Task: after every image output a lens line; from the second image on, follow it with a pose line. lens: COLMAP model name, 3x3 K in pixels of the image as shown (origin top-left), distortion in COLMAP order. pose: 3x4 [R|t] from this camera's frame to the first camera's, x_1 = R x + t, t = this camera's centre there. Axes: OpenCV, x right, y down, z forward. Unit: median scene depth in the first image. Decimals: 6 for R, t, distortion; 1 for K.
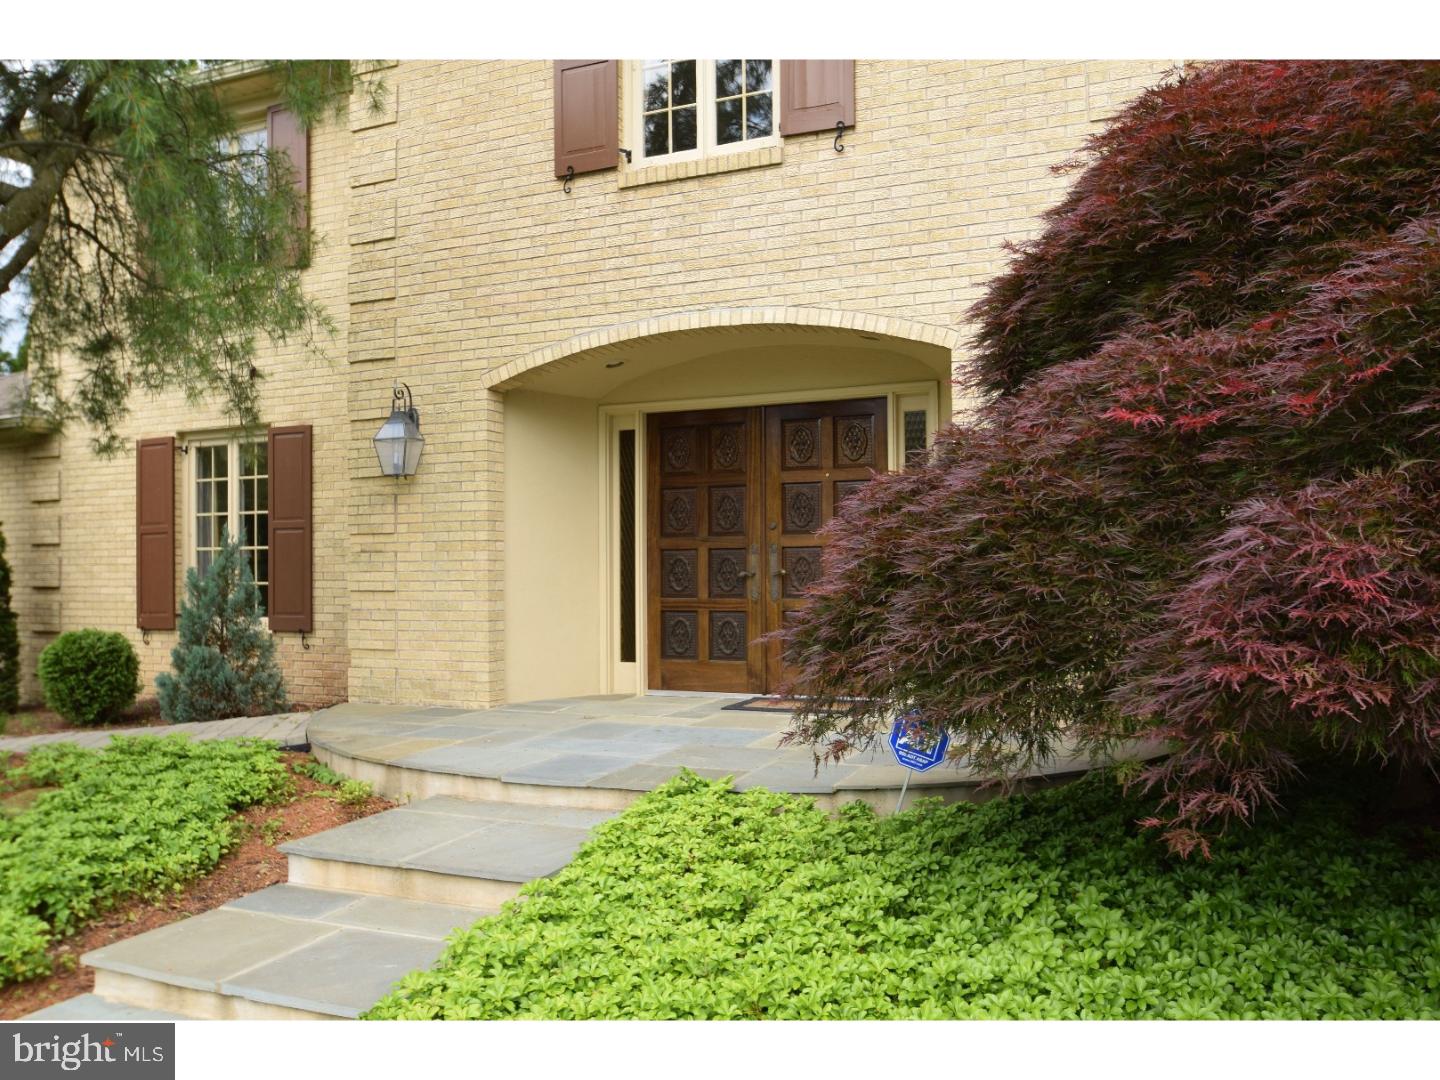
lens RADIAL K [[1209.0, 0, 720.0], [0, 1209.0, 540.0], [0, 0, 1]] dist [-0.002073, -0.000567]
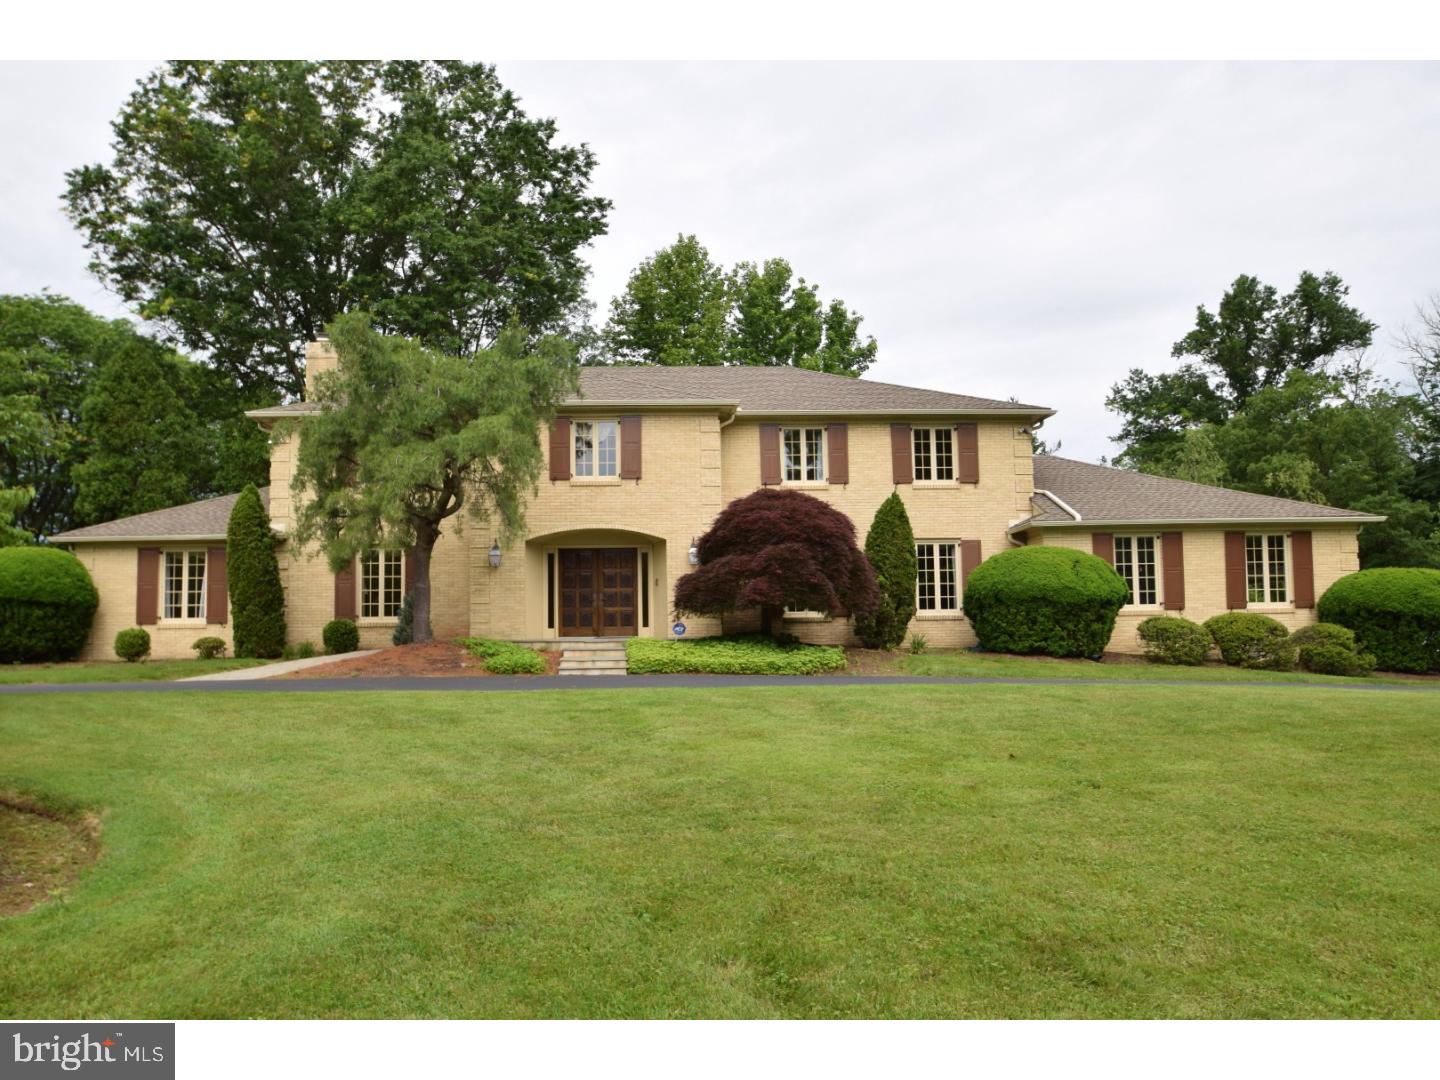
lens RADIAL K [[1009.9, 0, 720.0], [0, 1009.9, 540.0], [0, 0, 1]] dist [0.000070, -0.000006]
pose [[0.897243, 0.041927, 0.439541, -0.932068], [-0.010475, 0.997222, -0.073742, 0.068314], [-0.441412, 0.061560, 0.895190, -1.698992]]
